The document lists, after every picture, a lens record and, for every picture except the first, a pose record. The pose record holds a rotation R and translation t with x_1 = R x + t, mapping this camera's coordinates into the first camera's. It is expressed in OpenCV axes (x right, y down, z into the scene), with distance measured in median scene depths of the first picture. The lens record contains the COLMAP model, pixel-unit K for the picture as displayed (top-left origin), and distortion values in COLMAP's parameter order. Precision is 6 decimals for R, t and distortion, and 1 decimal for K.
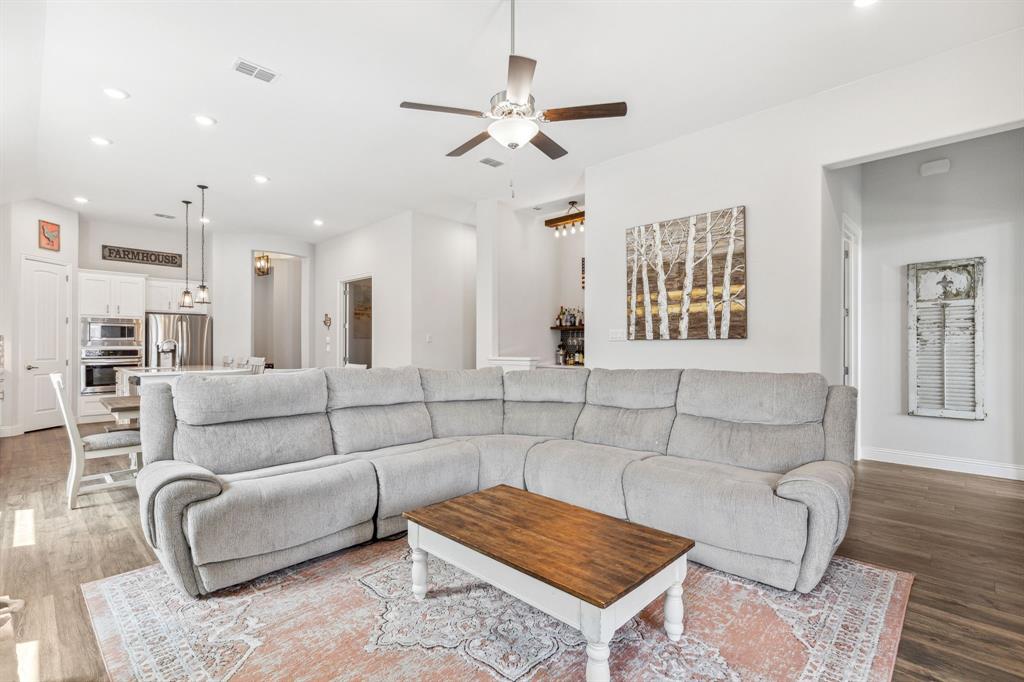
lens RADIAL K [[467.3, 0, 515.0], [0, 467.3, 345.8], [0, 0, 1]] dist [0.014292, 0.000064]
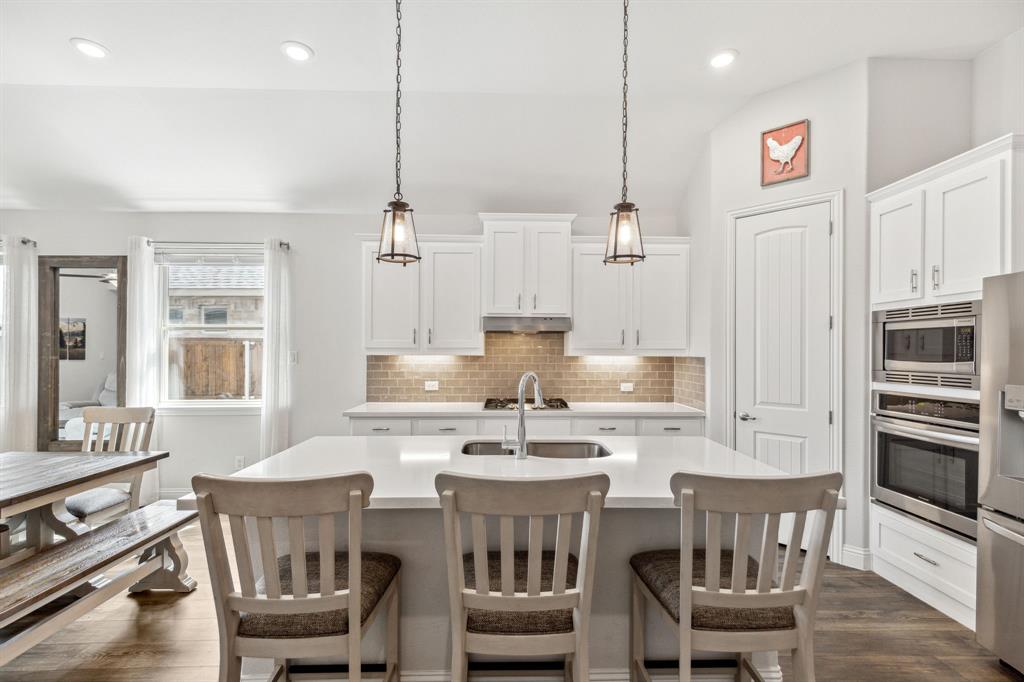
lens RADIAL K [[467.3, 0, 513.5], [0, 467.3, 344.8], [0, 0, 1]] dist [0.014292, 0.000064]
pose [[-0.697022, -0.005883, -0.717026, -0.388892], [-0.001335, 0.999975, -0.006907, -0.026836], [0.717048, -0.003857, -0.697013, 1.013422]]
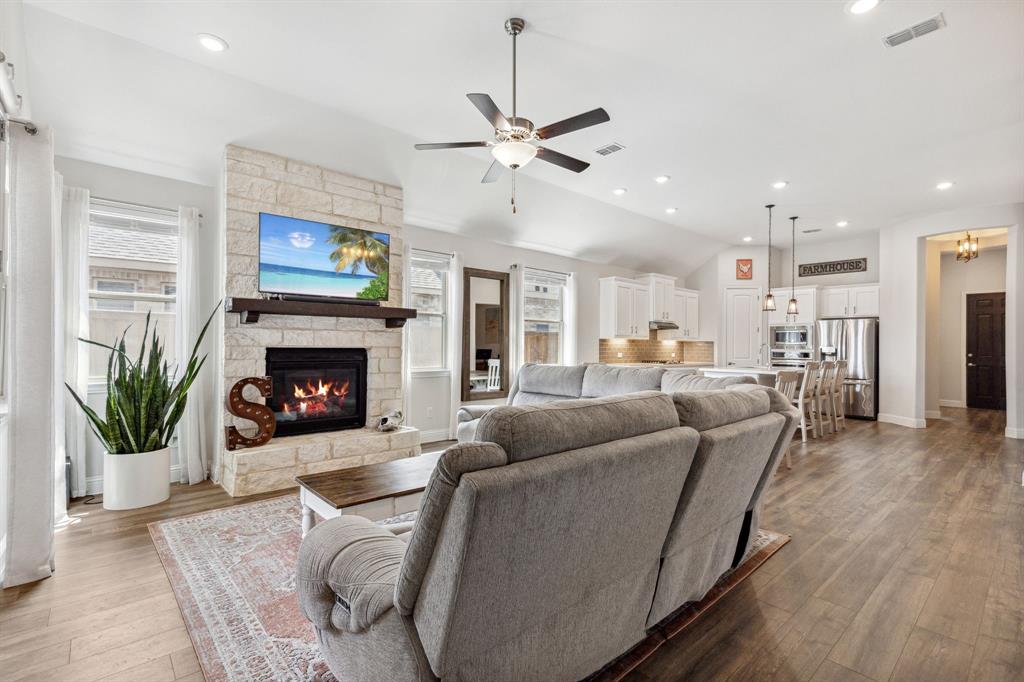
lens RADIAL K [[467.3, 0, 513.7], [0, 467.3, 339.1], [0, 0, 1]] dist [0.014292, 0.000064]
pose [[-0.073538, -0.016276, -0.997160, 0.388520], [-0.009563, 0.999832, -0.015615, 0.000561], [0.997247, 0.008388, -0.073681, 0.381604]]
